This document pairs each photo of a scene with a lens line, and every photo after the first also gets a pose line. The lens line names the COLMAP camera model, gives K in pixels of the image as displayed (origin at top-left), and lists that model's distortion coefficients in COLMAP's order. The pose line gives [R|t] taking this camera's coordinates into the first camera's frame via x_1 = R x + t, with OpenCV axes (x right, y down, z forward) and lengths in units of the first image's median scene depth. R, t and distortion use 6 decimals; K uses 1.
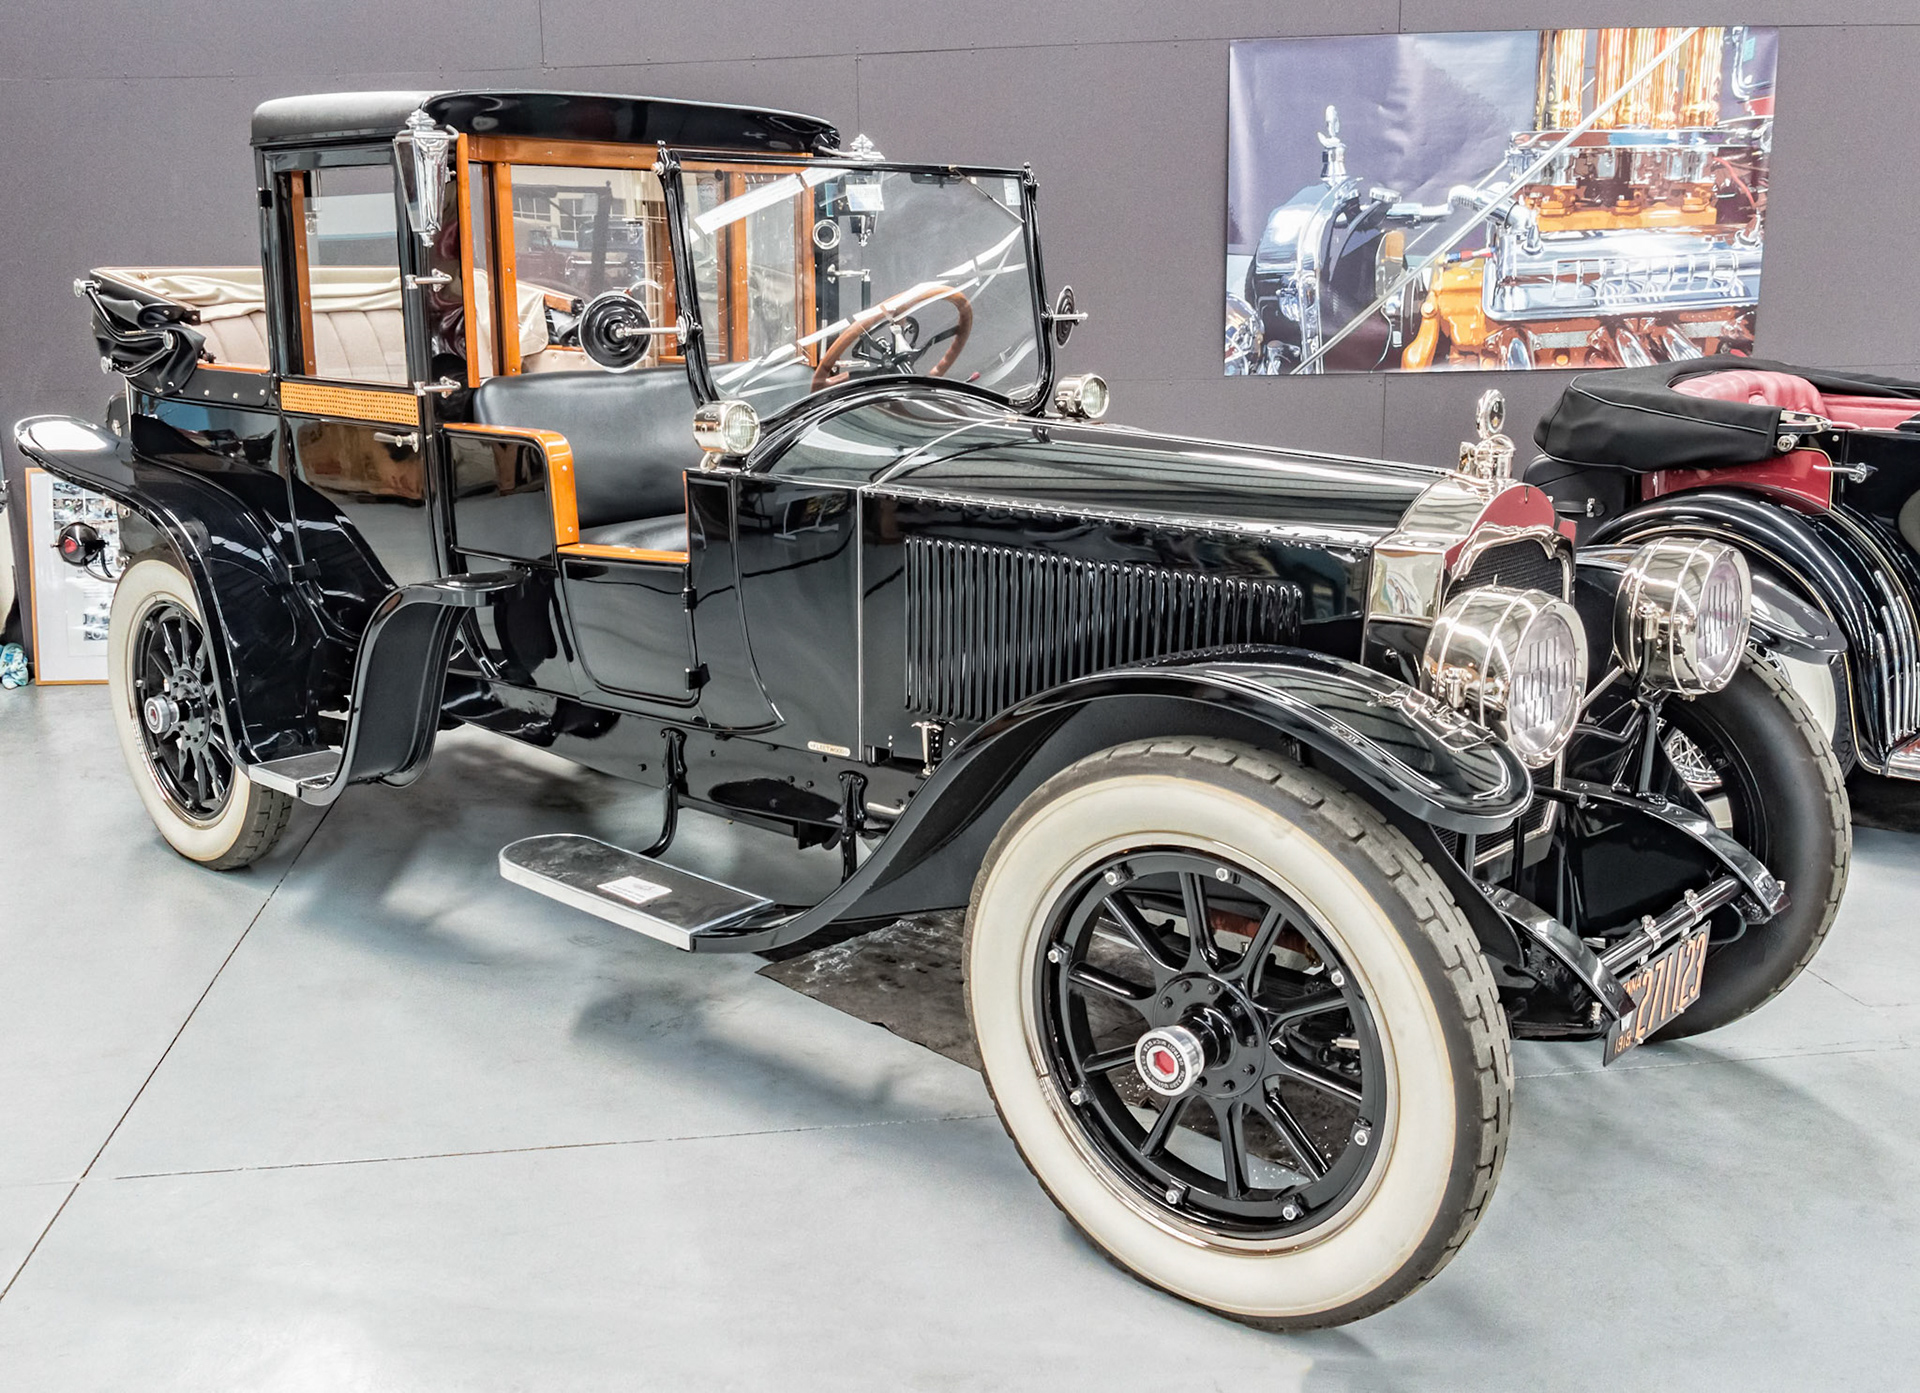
lens RADIAL K [[1598.3, 0, 960.0], [0, 1598.3, 696.5], [0, 0, 1]] dist [-0.010653, -0.014396]
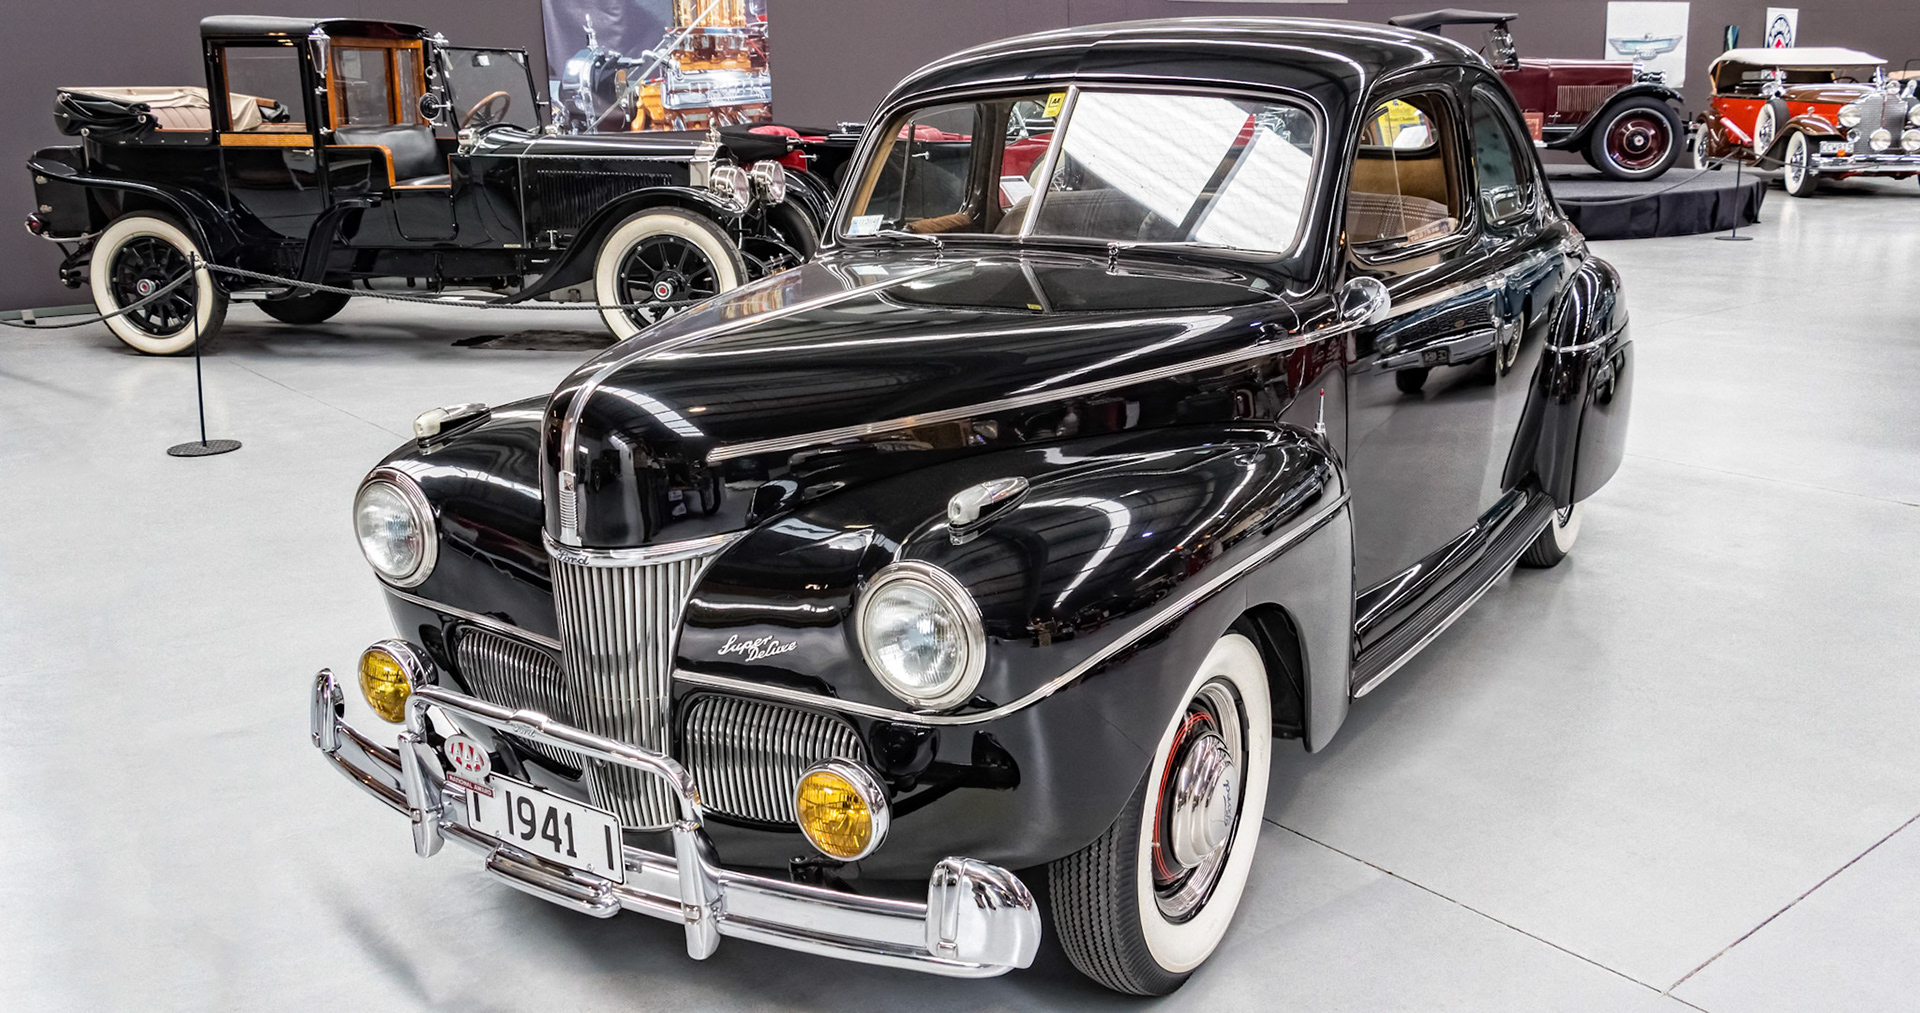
lens RADIAL K [[1606.9, 0, 960.0], [0, 1606.9, 506.5], [0, 0, 1]] dist [-0.033126, -0.002624]
pose [[0.839999, -0.133644, 0.525872, -0.602794], [0.138028, 0.989940, 0.031104, 0.317238], [-0.524738, 0.046458, 0.849995, -1.154776]]
